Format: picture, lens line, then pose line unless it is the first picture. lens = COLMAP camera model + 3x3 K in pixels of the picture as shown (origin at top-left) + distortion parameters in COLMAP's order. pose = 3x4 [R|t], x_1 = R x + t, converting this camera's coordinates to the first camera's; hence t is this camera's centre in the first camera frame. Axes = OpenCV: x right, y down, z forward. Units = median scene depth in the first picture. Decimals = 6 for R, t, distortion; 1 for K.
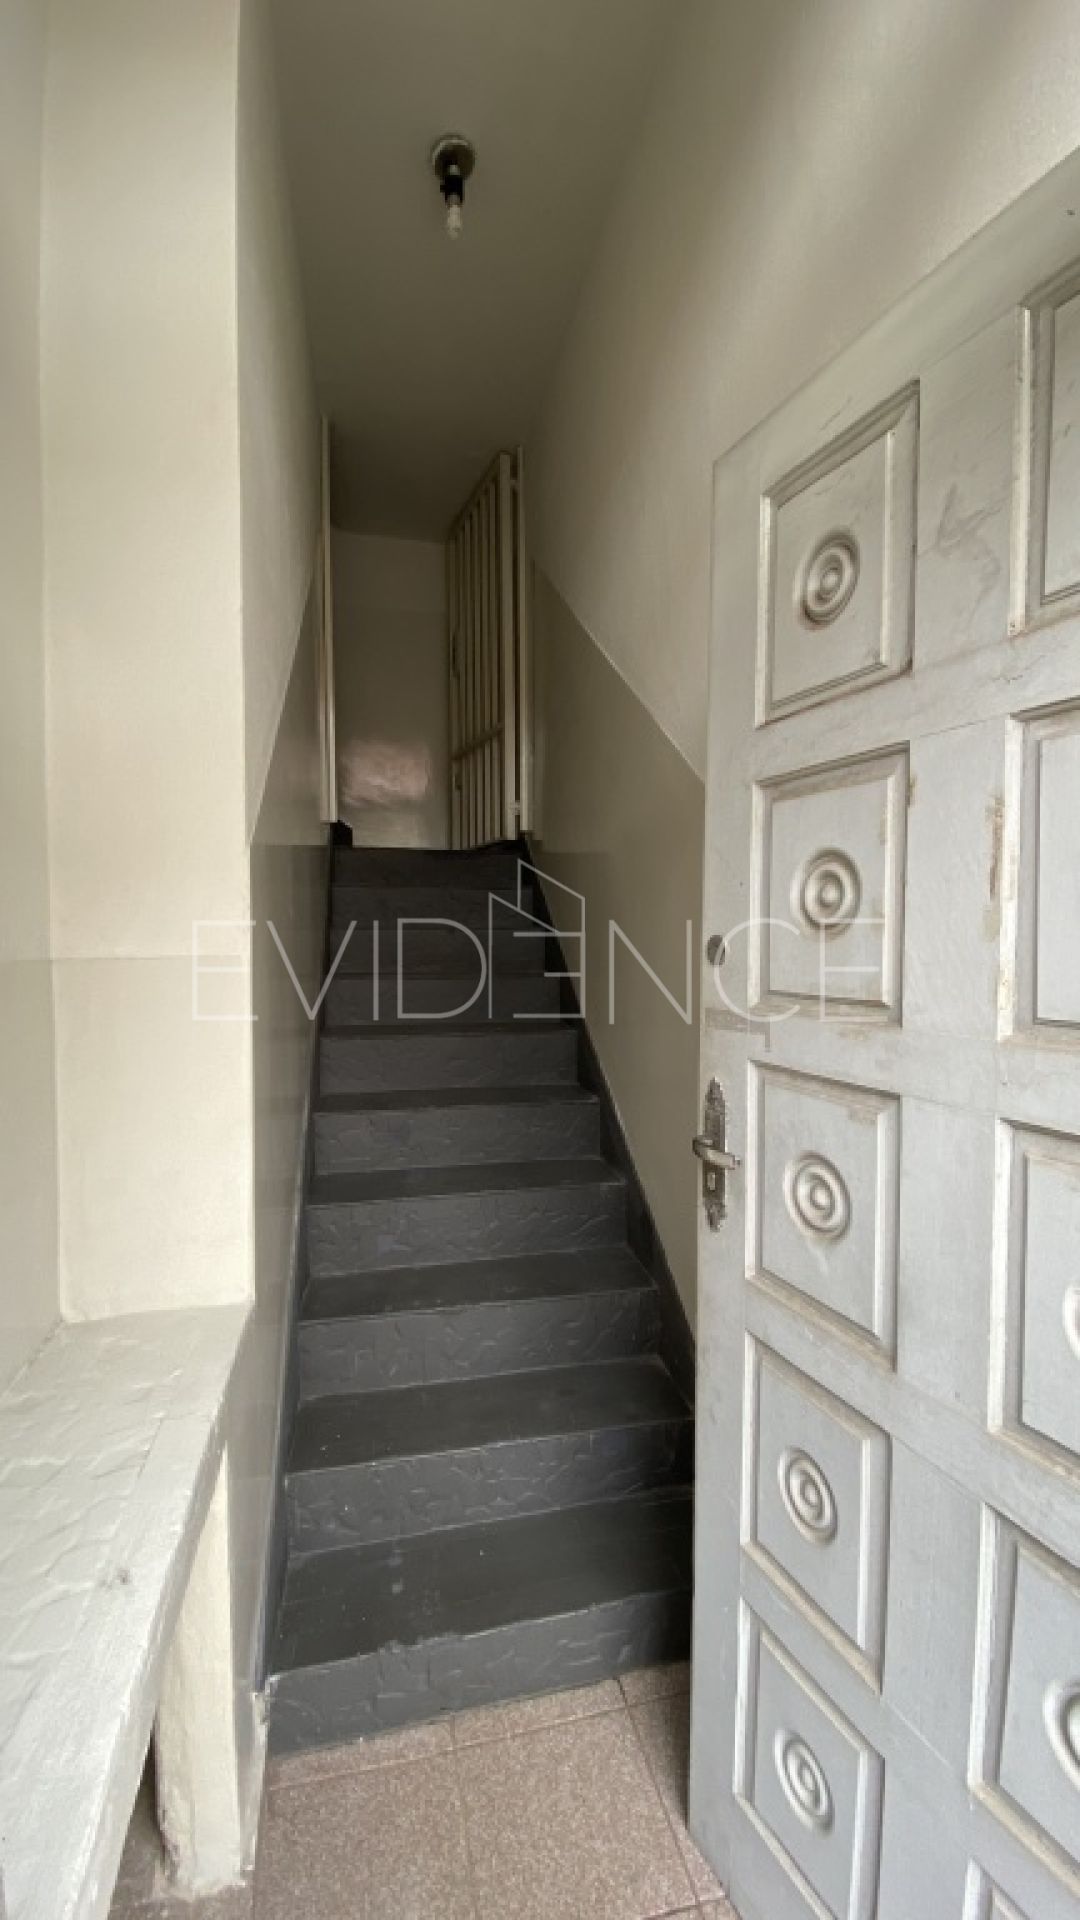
lens RADIAL K [[780.0, 0, 540.0], [0, 780.0, 960.0], [0, 0, 1]] dist [0.036458, -0.024923]
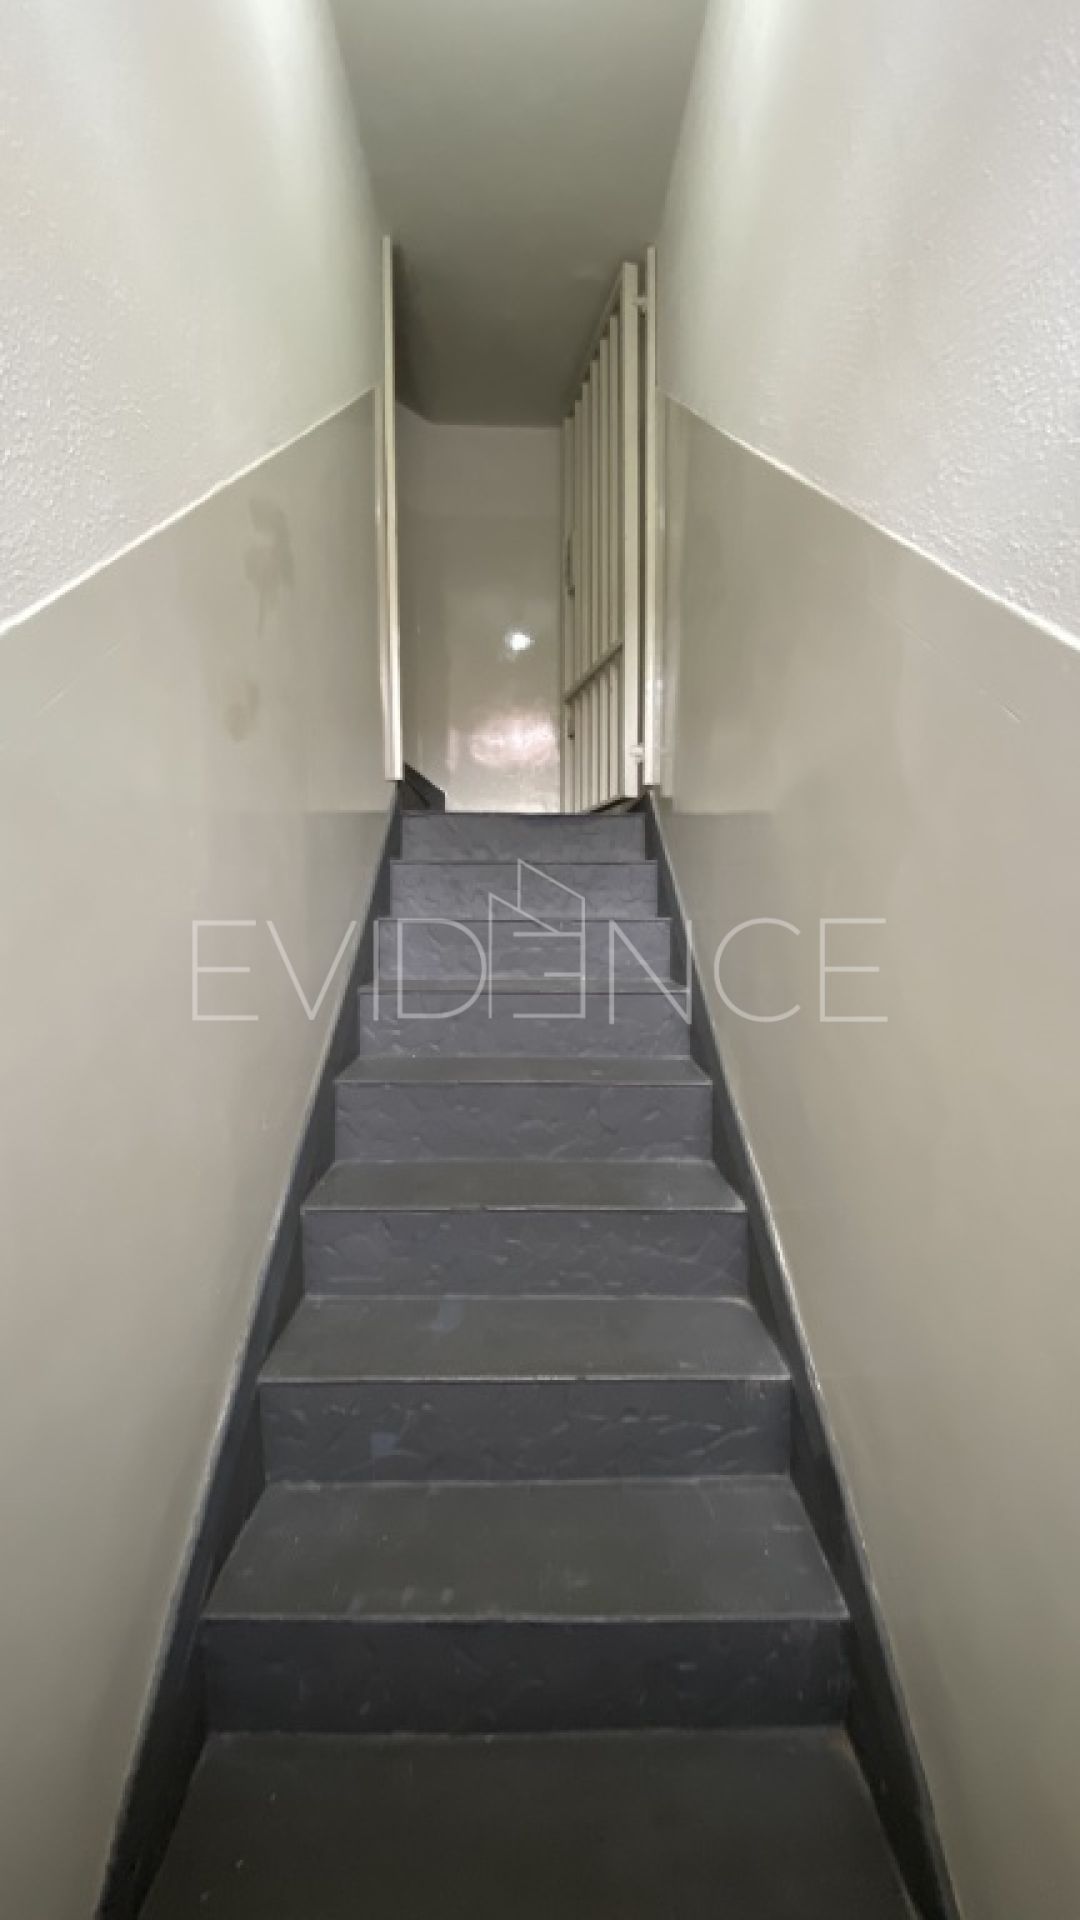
lens RADIAL K [[780.0, 0, 540.0], [0, 780.0, 960.0], [0, 0, 1]] dist [0.036458, -0.024923]
pose [[0.981316, 0.012349, -0.192006, 0.022618], [-0.006001, 0.999417, 0.033608, -0.024330], [0.192310, -0.031828, 0.980818, 0.251735]]
